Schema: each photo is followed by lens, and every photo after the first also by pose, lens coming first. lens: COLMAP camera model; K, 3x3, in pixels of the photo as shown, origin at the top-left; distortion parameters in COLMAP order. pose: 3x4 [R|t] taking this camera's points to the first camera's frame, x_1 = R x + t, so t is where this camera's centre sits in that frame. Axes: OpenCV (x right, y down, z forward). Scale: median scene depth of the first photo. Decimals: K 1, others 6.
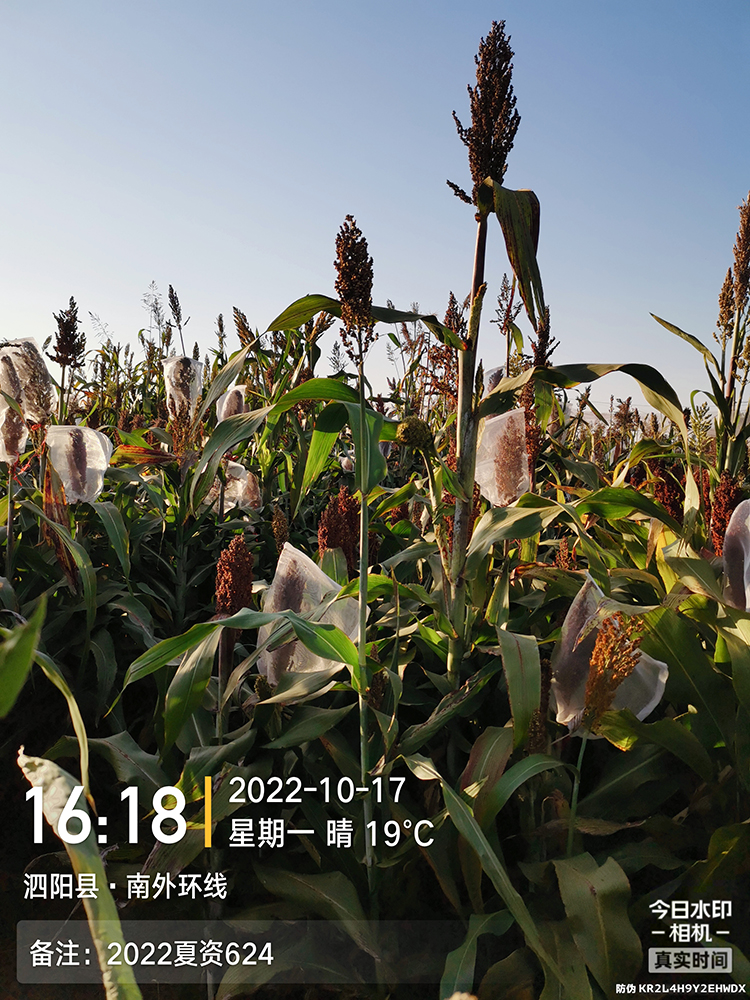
lens RADIAL K [[743.0, 0, 373.0], [0, 743.0, 493.7], [0, 0, 1]] dist [0.032083, -0.006878]
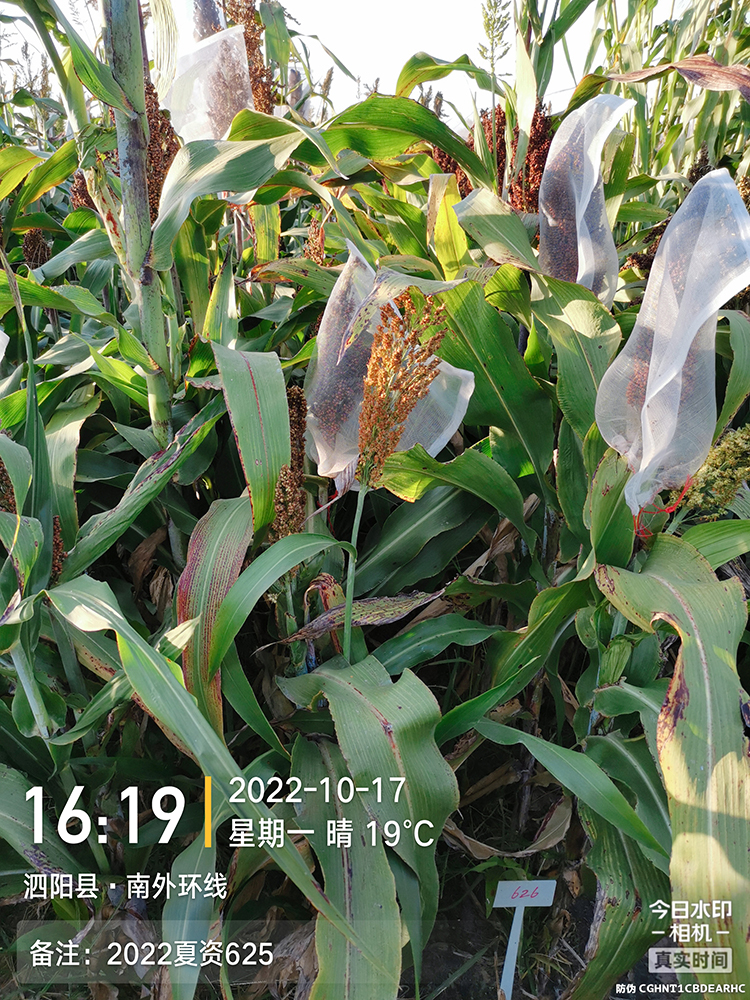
lens RADIAL K [[743.0, 0, 373.0], [0, 743.0, 493.7], [0, 0, 1]] dist [0.032083, -0.006878]
pose [[0.946342, -0.148011, 0.287281, 0.094970], [0.041816, 0.937562, 0.345295, 0.088269], [-0.320451, -0.314754, 0.893443, 0.369732]]
